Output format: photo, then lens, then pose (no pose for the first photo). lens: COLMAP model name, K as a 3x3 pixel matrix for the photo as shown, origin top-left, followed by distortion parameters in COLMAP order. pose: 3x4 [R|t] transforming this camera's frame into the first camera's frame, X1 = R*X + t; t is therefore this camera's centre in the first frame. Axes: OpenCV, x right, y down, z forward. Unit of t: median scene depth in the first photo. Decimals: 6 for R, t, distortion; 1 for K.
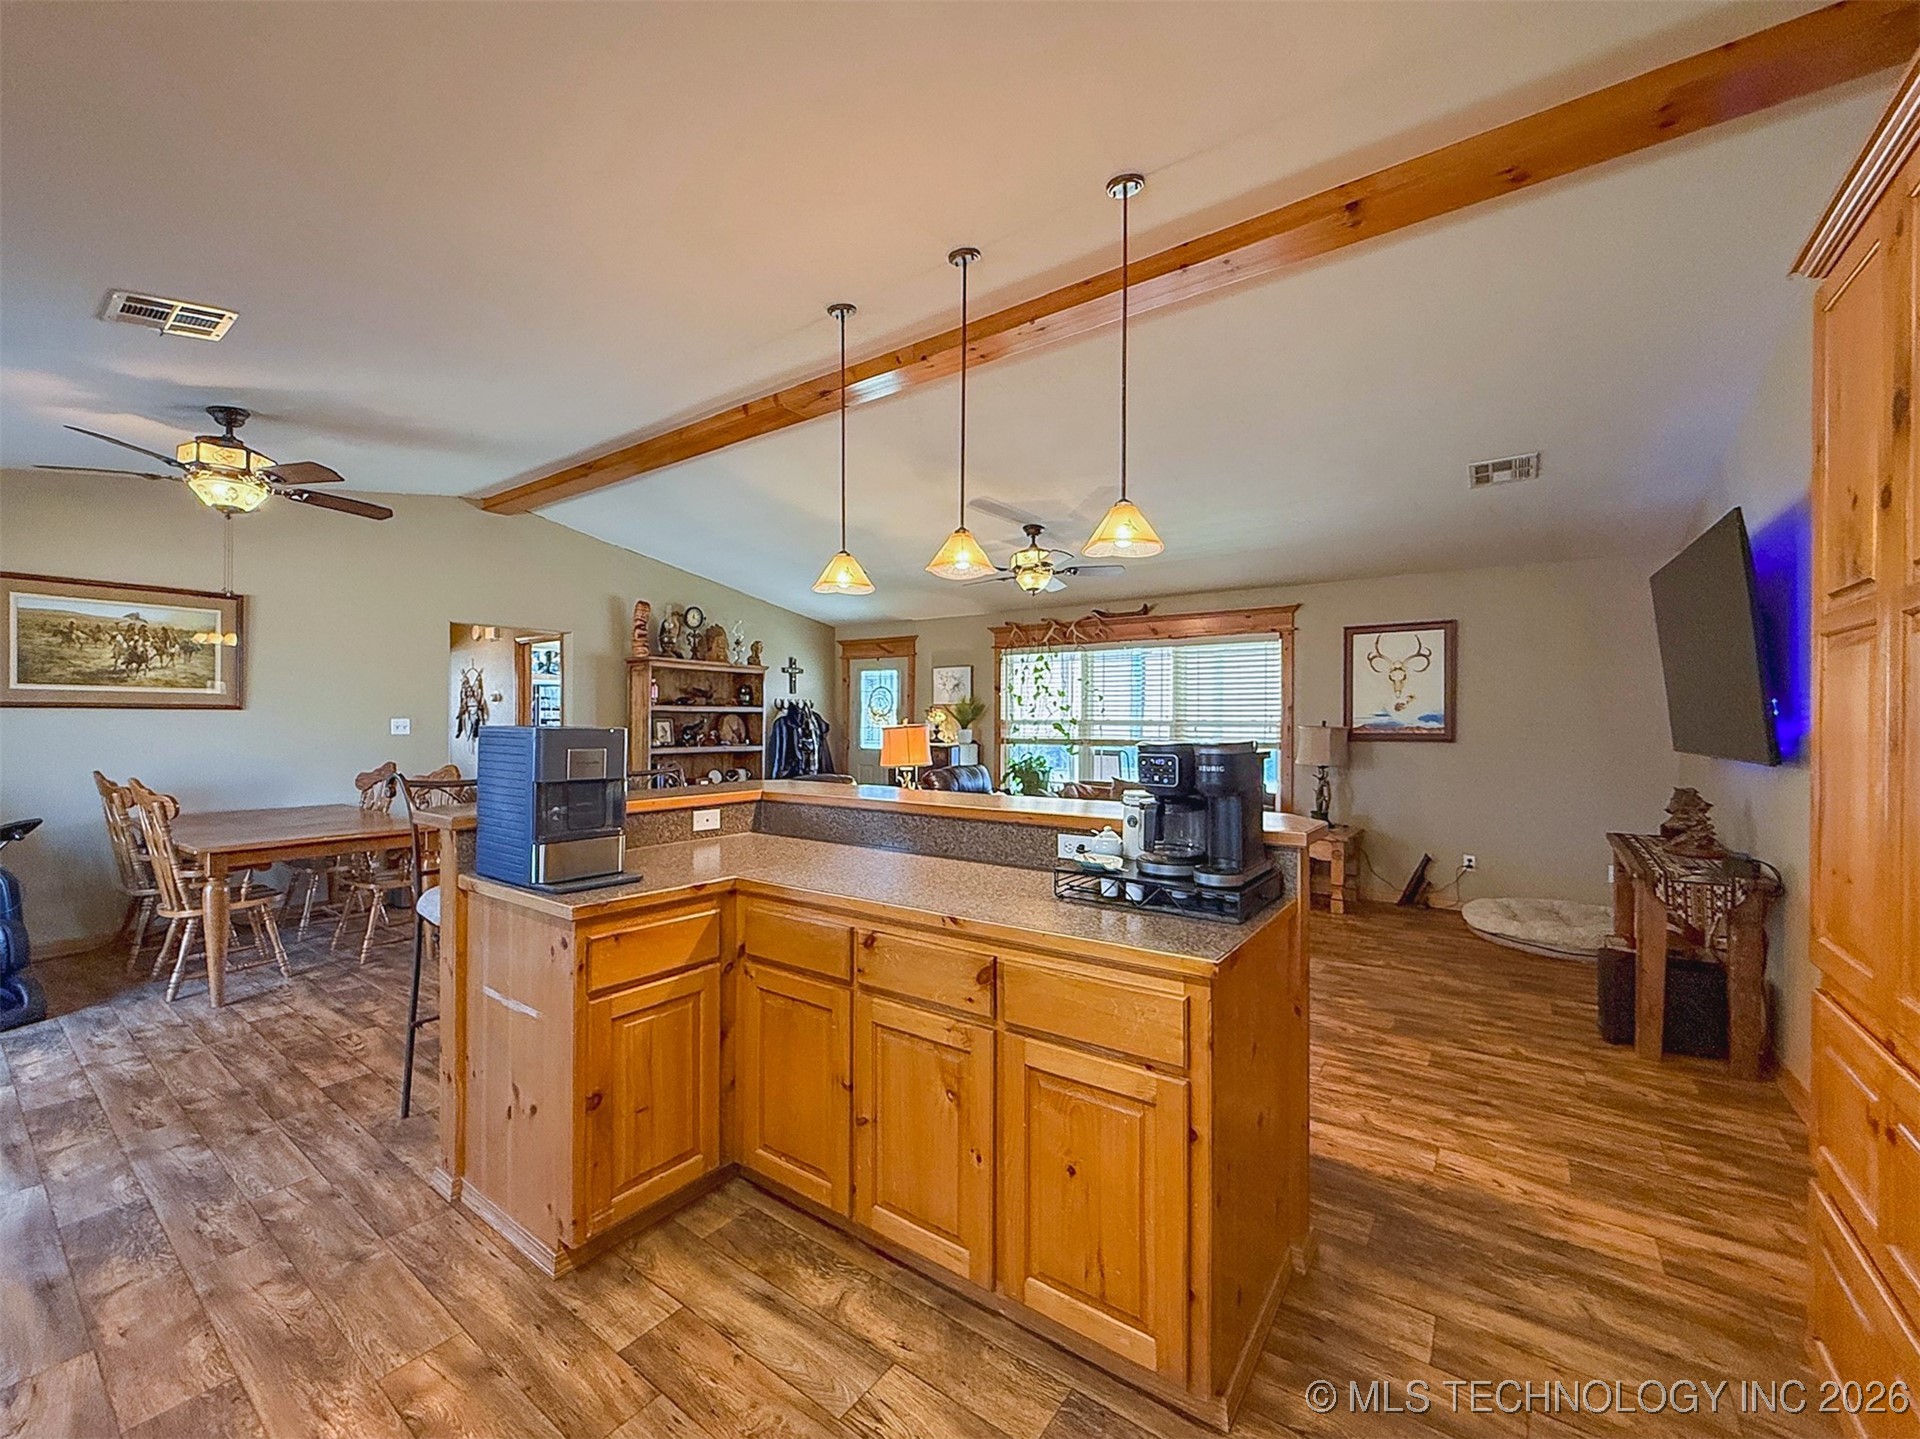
lens RADIAL K [[785.2, 0, 973.5], [0, 785.2, 721.3], [0, 0, 1]] dist [-0.004533, -0.000193]
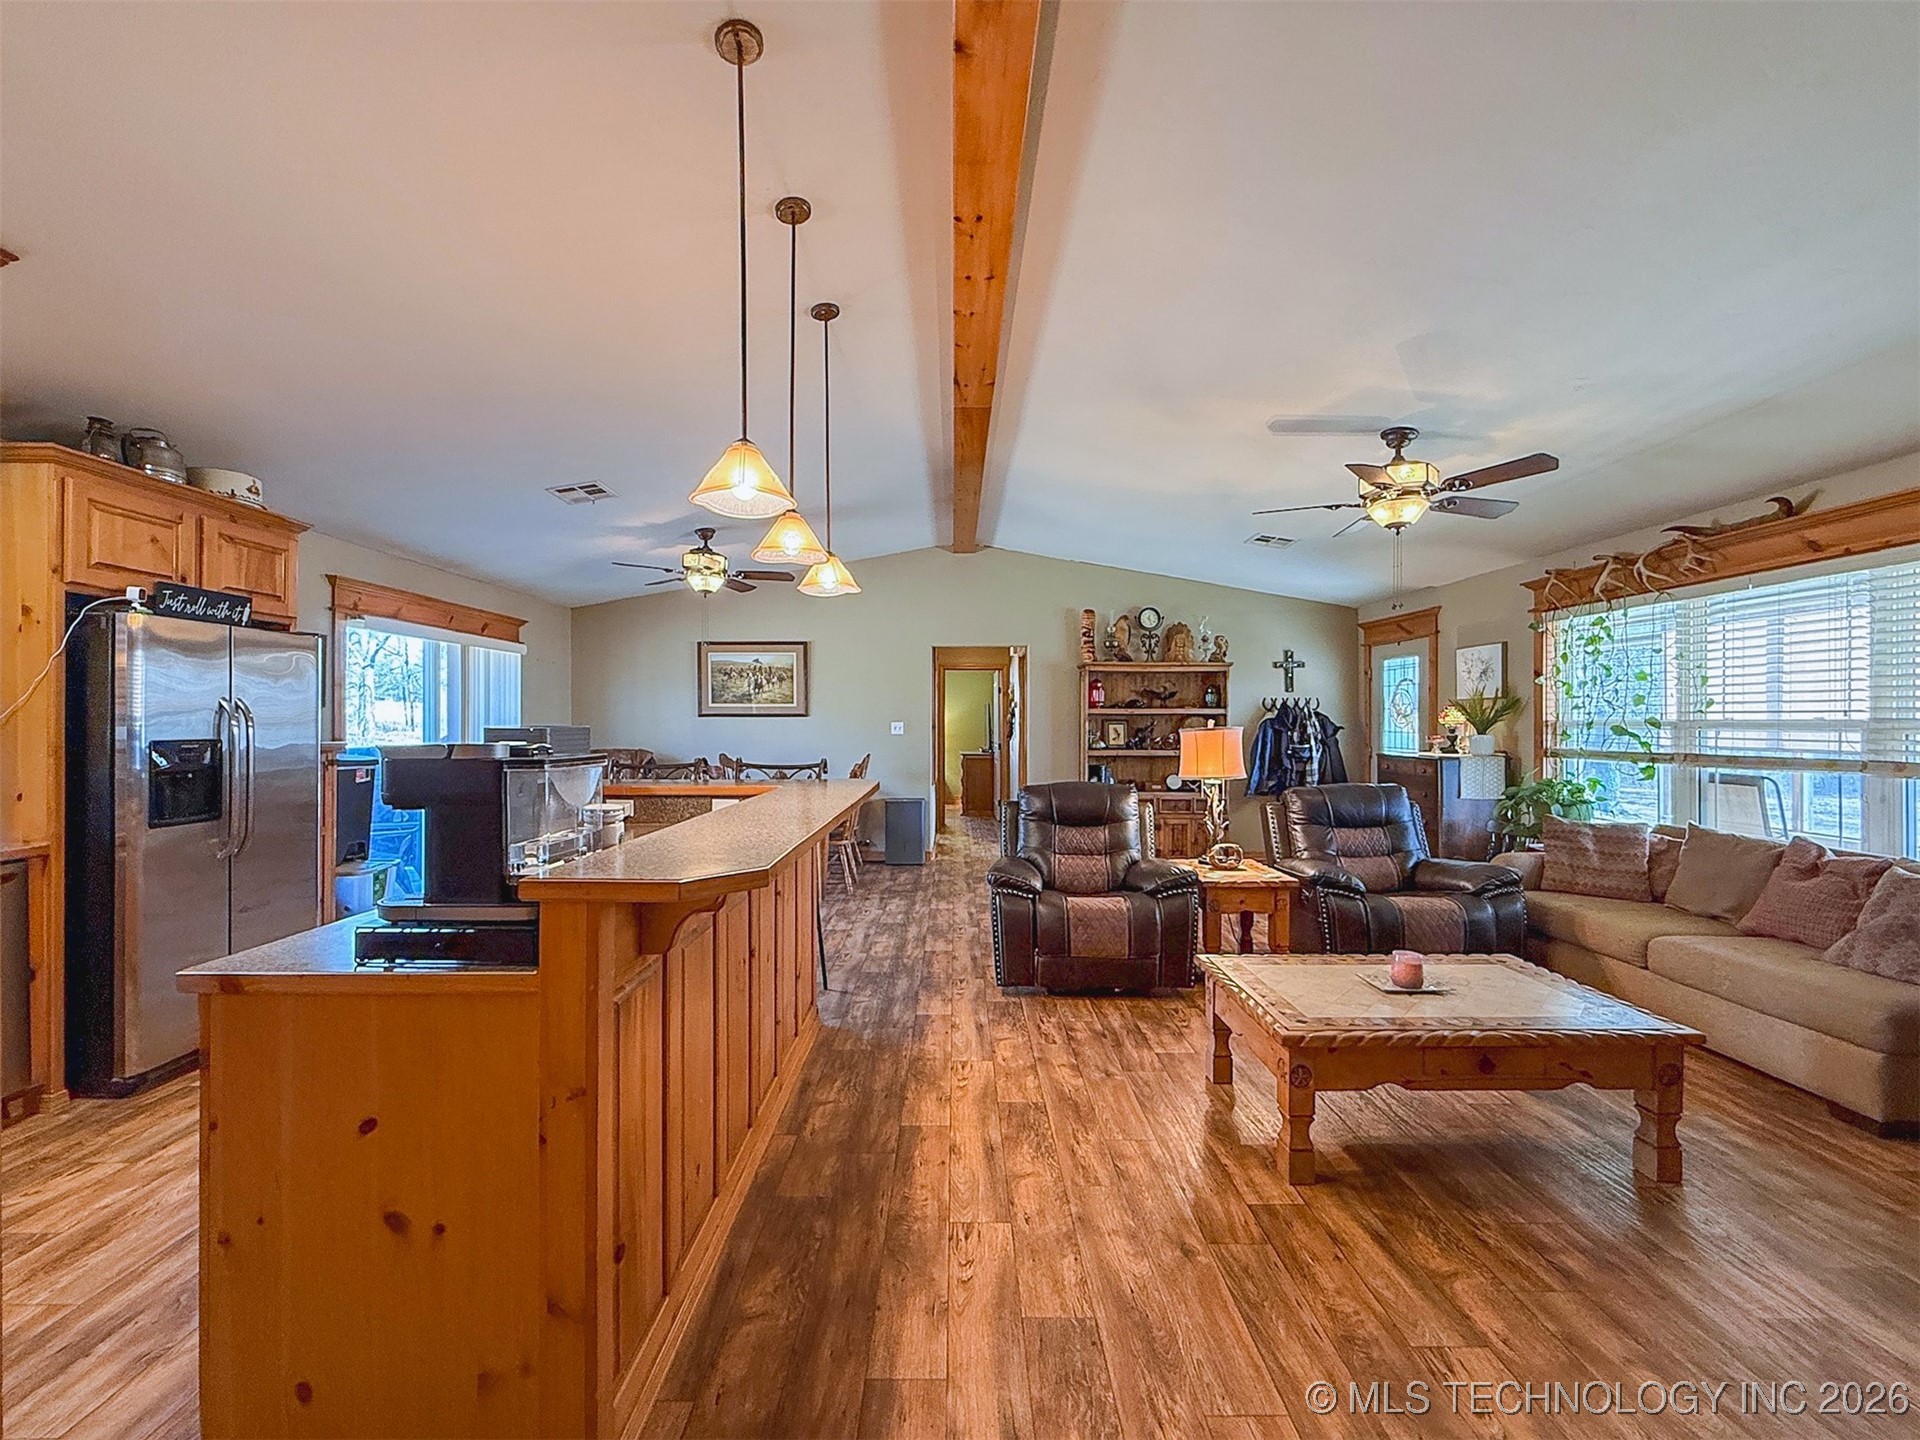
lens RADIAL K [[785.2, 0, 949.6], [0, 785.2, 720.2], [0, 0, 1]] dist [-0.004533, -0.000193]
pose [[0.572986, -0.006377, -0.819541, 0.293694], [0.002074, 0.999978, -0.006331, 0.001007], [0.819563, 0.001928, 0.572986, 0.222155]]
